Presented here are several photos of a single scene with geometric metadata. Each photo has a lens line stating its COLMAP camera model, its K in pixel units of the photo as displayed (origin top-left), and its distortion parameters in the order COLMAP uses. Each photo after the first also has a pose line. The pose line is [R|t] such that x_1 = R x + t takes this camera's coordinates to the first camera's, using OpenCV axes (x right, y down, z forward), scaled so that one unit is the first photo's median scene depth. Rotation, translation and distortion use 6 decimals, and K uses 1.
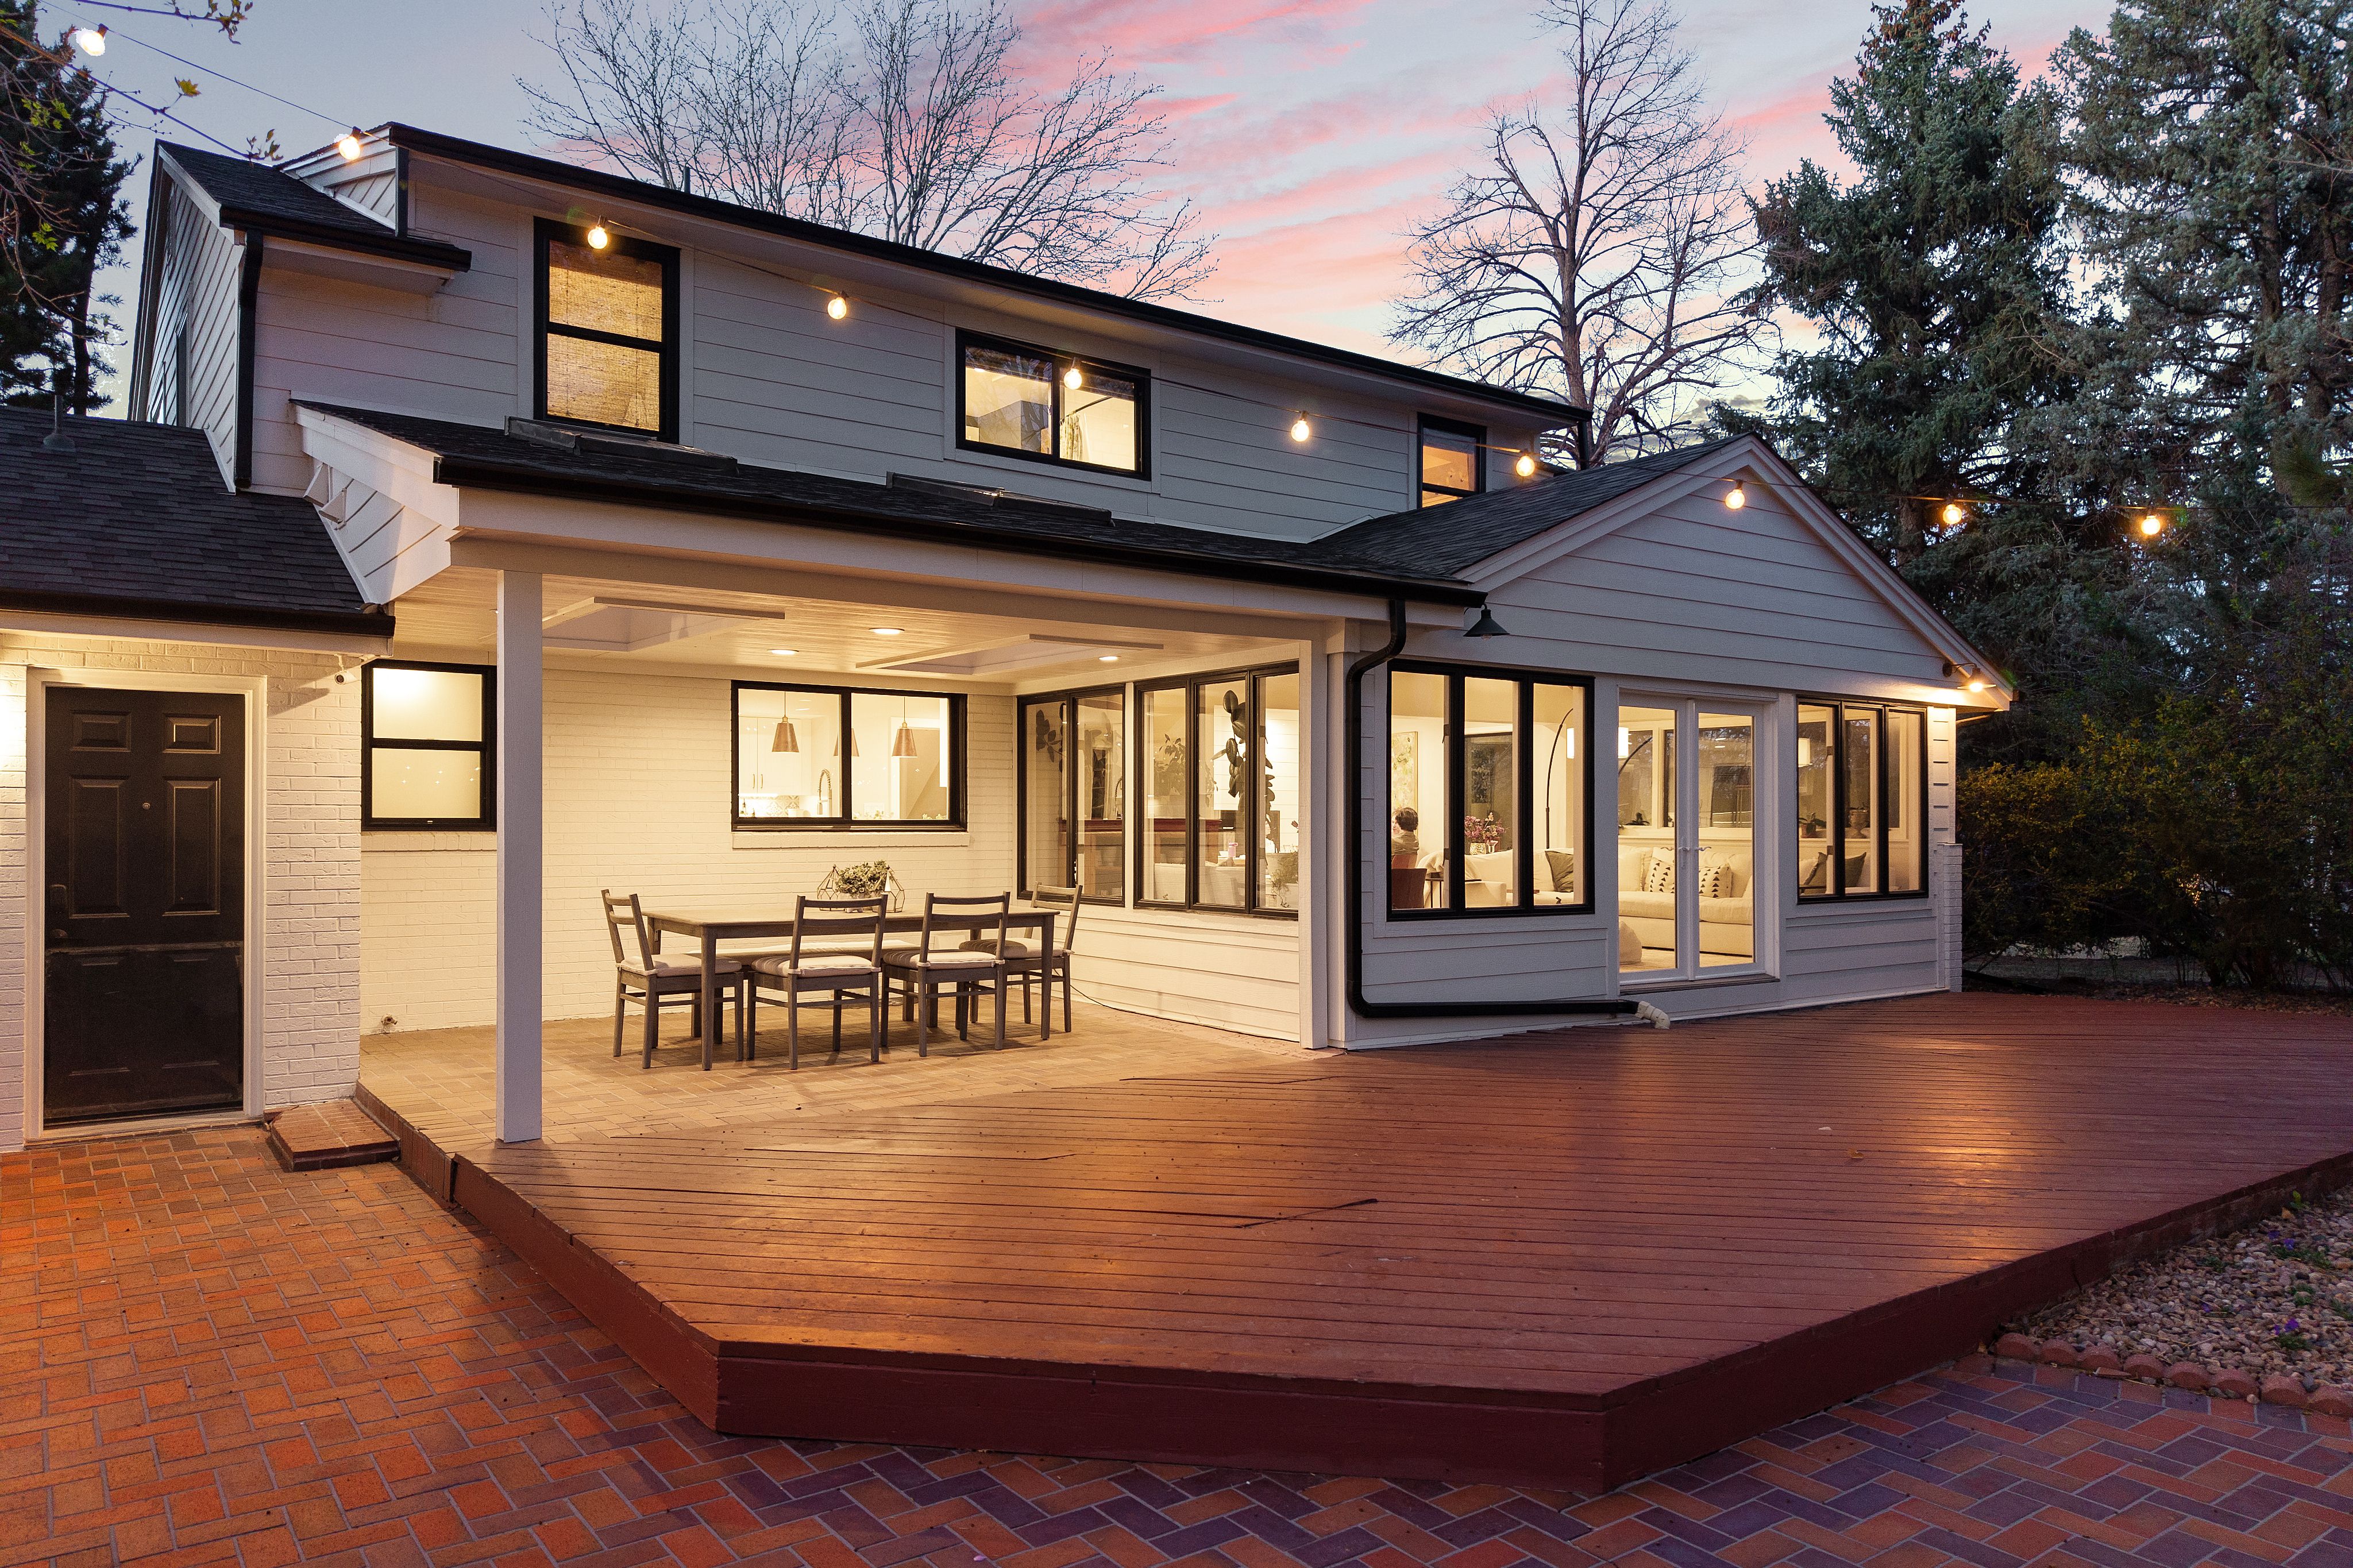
lens RADIAL K [[1638.8, 0, 1176.5], [0, 1638.8, 784.0], [0, 0, 1]] dist [0.001770, -0.002230]
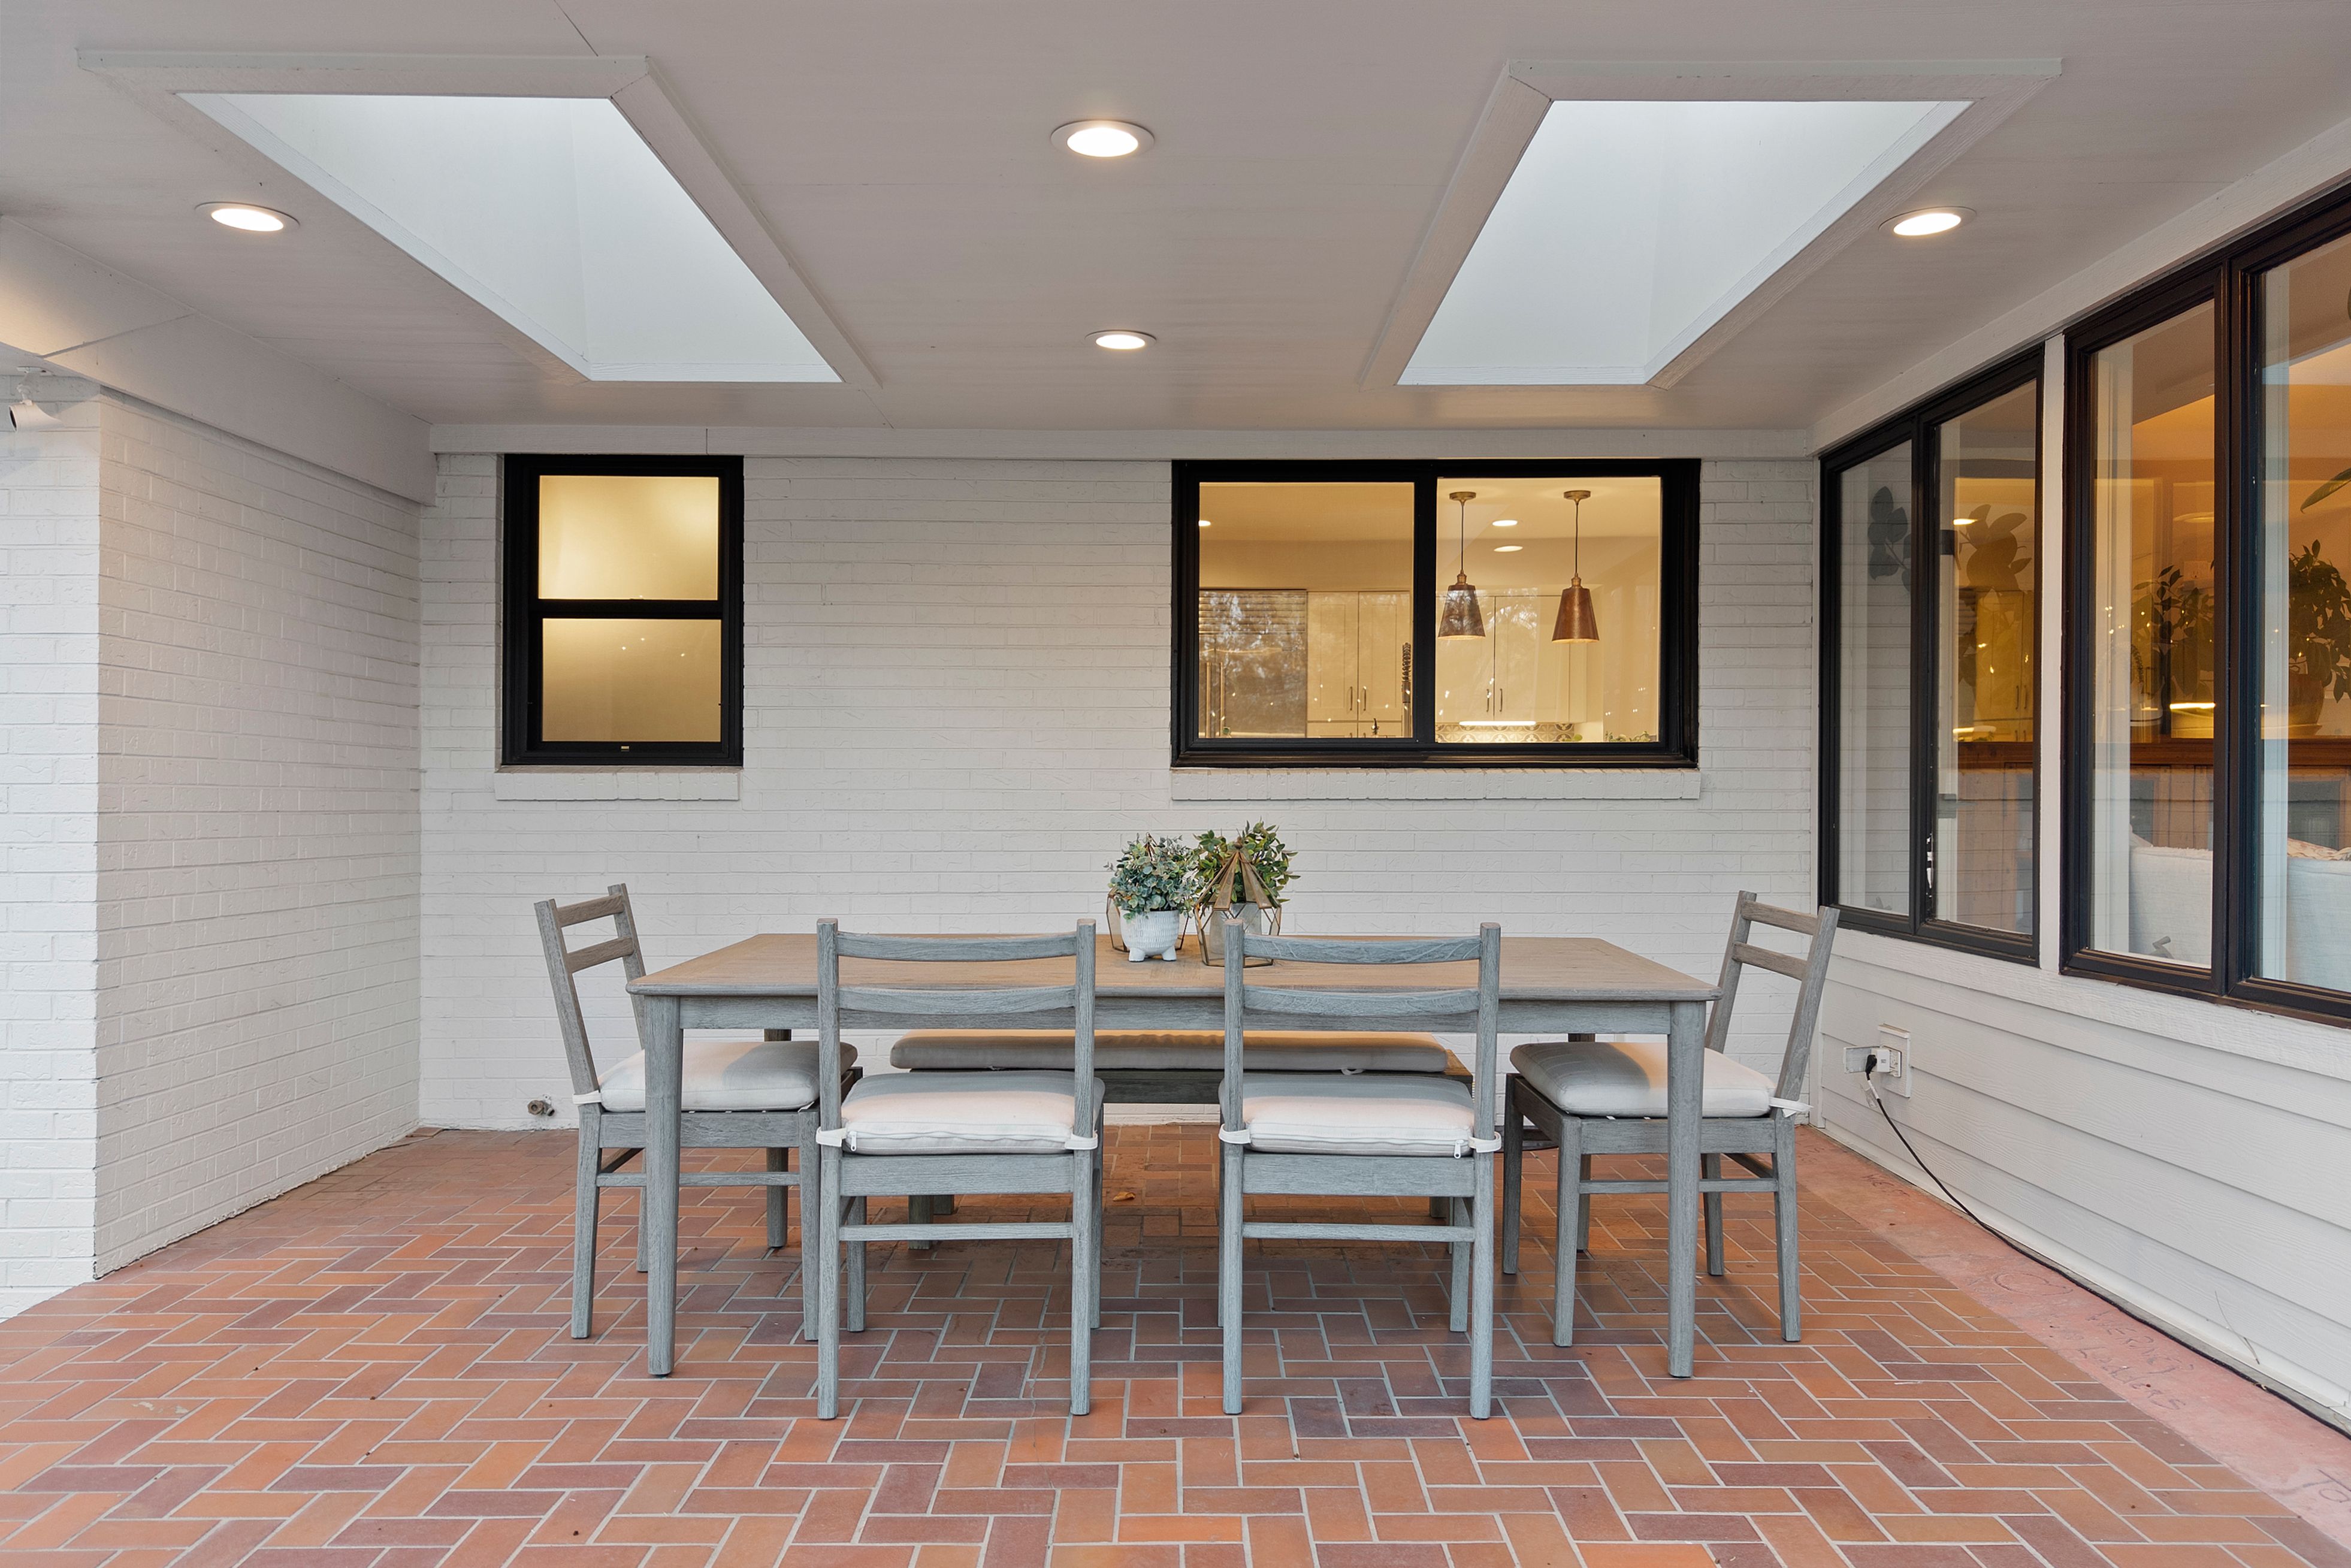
lens RADIAL K [[1828.2, 0, 1175.5], [0, 1828.2, 784.0], [0, 0, 1]] dist [0.123914, 0.000031]
pose [[0.812664, 0.004287, -0.582716, 0.052429], [0.015874, 0.999439, 0.029490, 0.016892], [0.582516, -0.033215, 0.812140, 0.496725]]
